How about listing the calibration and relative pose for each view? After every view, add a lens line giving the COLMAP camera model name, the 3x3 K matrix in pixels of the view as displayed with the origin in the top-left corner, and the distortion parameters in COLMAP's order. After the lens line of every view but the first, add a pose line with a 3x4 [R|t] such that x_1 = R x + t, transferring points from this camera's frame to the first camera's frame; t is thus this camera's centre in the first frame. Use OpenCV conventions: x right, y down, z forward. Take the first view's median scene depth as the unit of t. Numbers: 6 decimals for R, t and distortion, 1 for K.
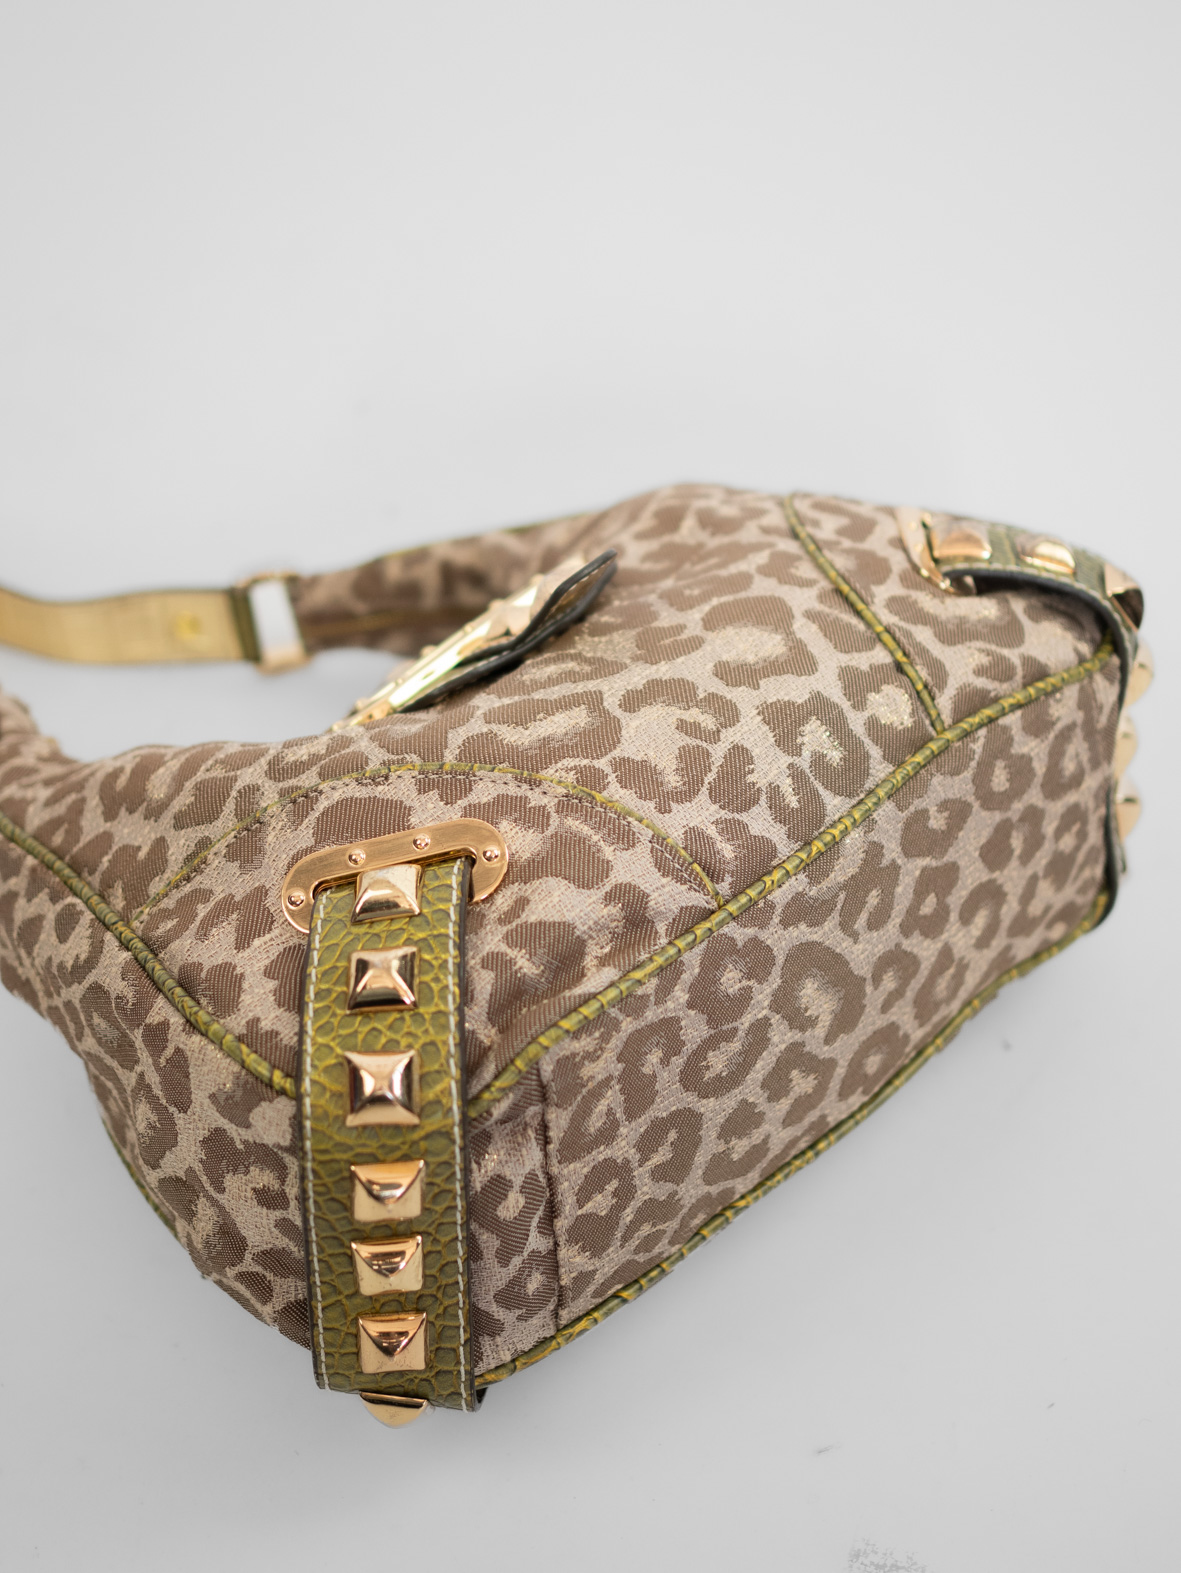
lens RADIAL K [[2575.1, 0, 588.9], [0, 2575.1, 634.8], [0, 0, 1]] dist [-0.136457, 0.038082]
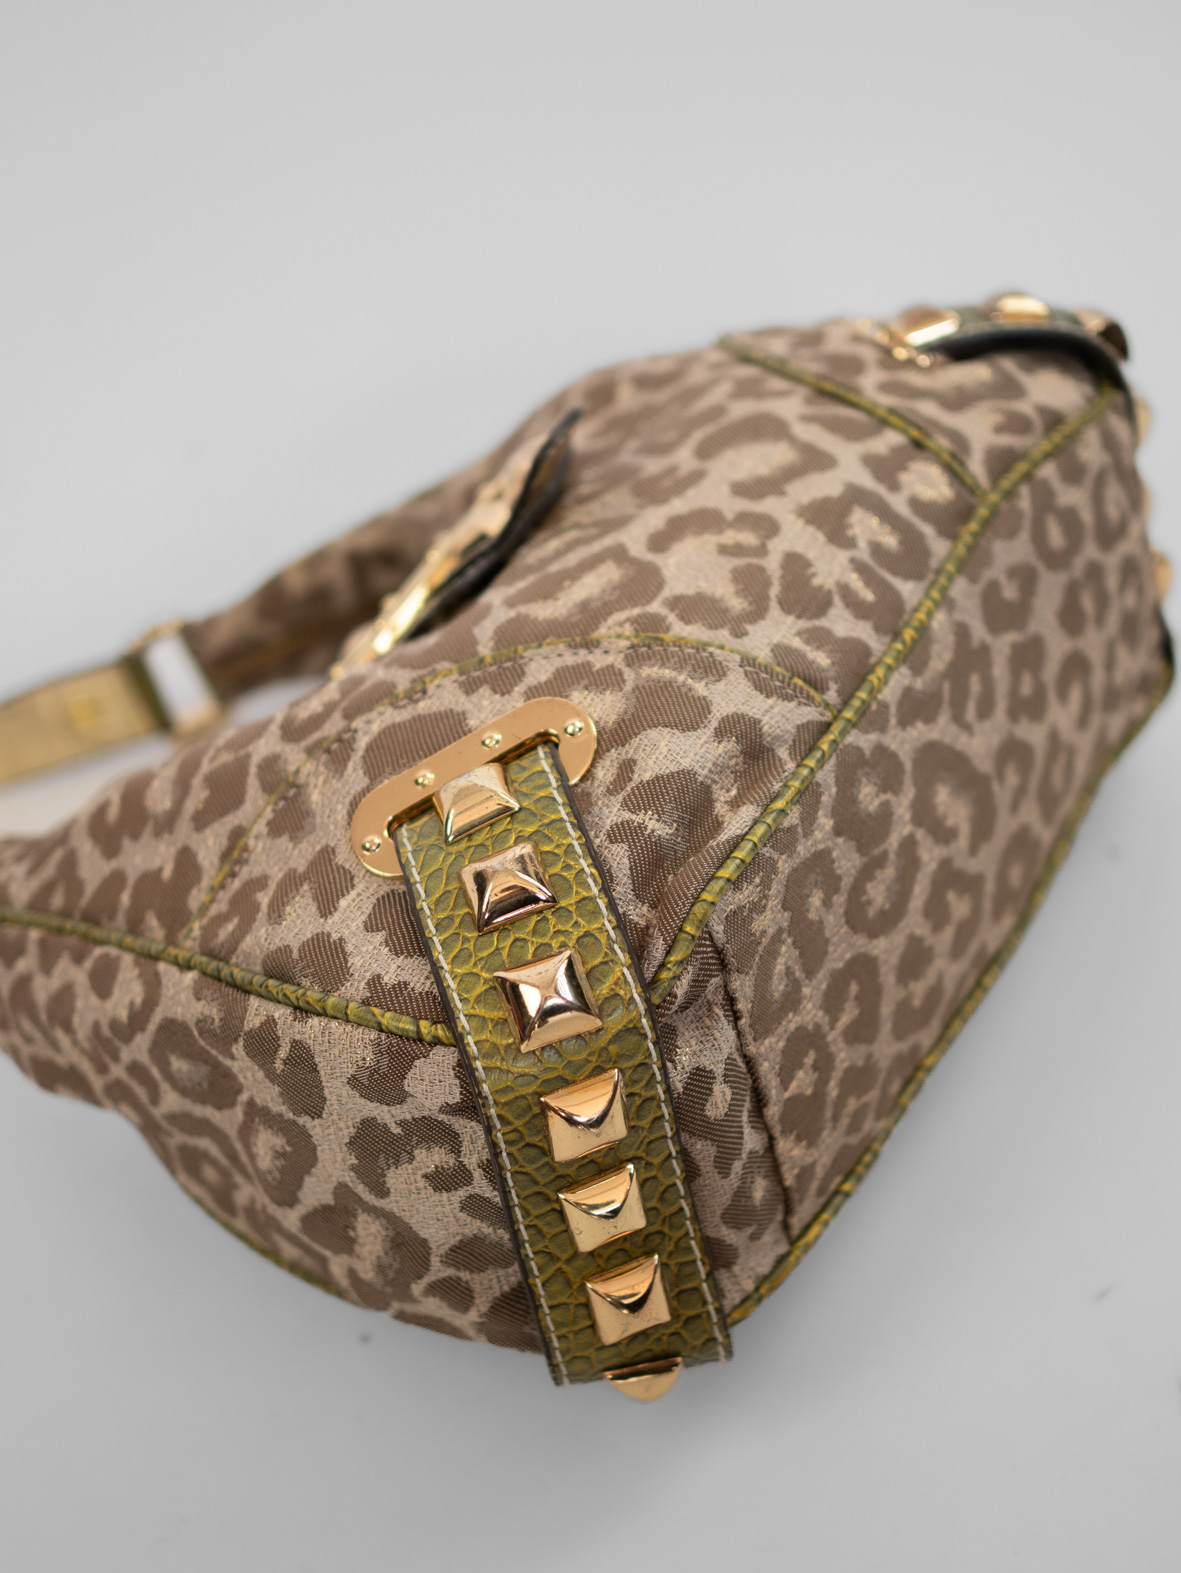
lens RADIAL K [[2576.1, 0, 590.5], [0, 2576.1, 786.5], [0, 0, 1]] dist [-0.136619, 0.066808]
pose [[0.954086, -0.282441, 0.099738, -0.127087], [0.283772, 0.958891, 0.000878, 0.106676], [-0.095885, 0.027465, 0.995013, 0.132861]]
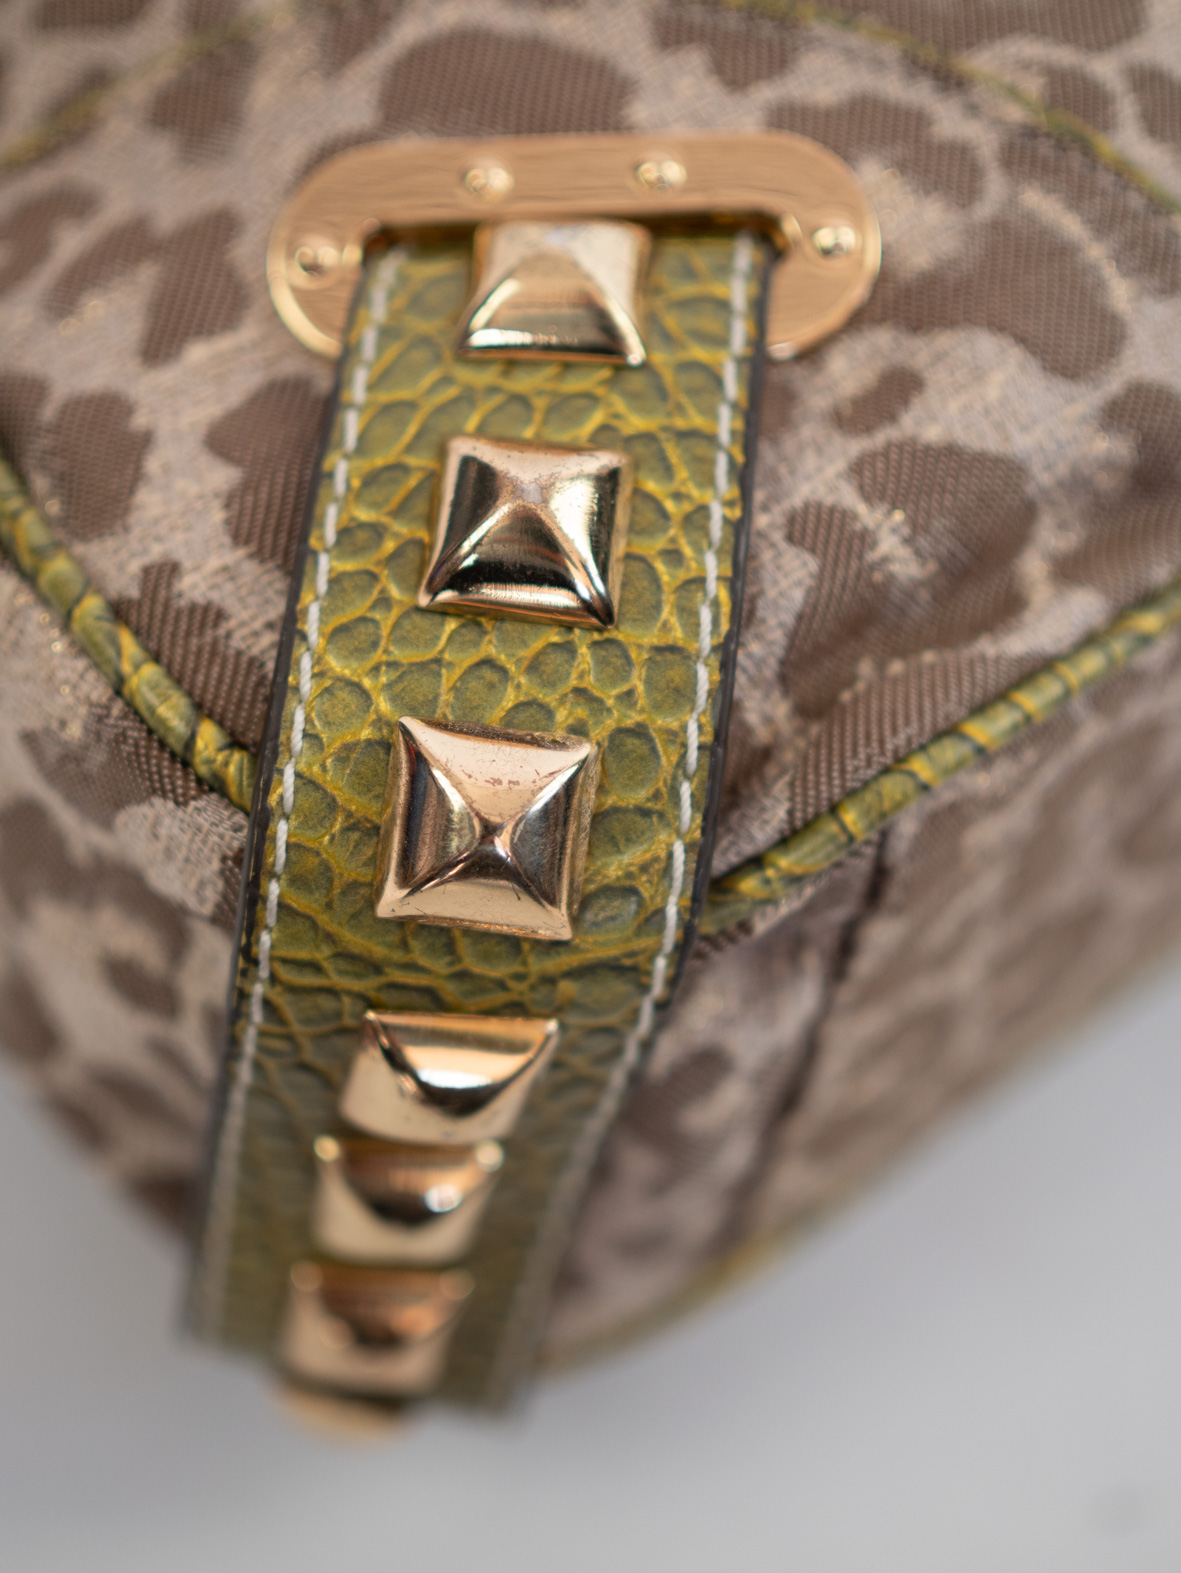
lens RADIAL K [[2256.7, 0, 555.8], [0, 2256.7, 812.2], [0, 0, 1]] dist [-0.136206, 0.121009]
pose [[0.980851, 0.170345, 0.094413, -0.097551], [-0.192244, 0.924477, 0.329219, 0.063118], [-0.031202, -0.341065, 0.939522, 0.664922]]
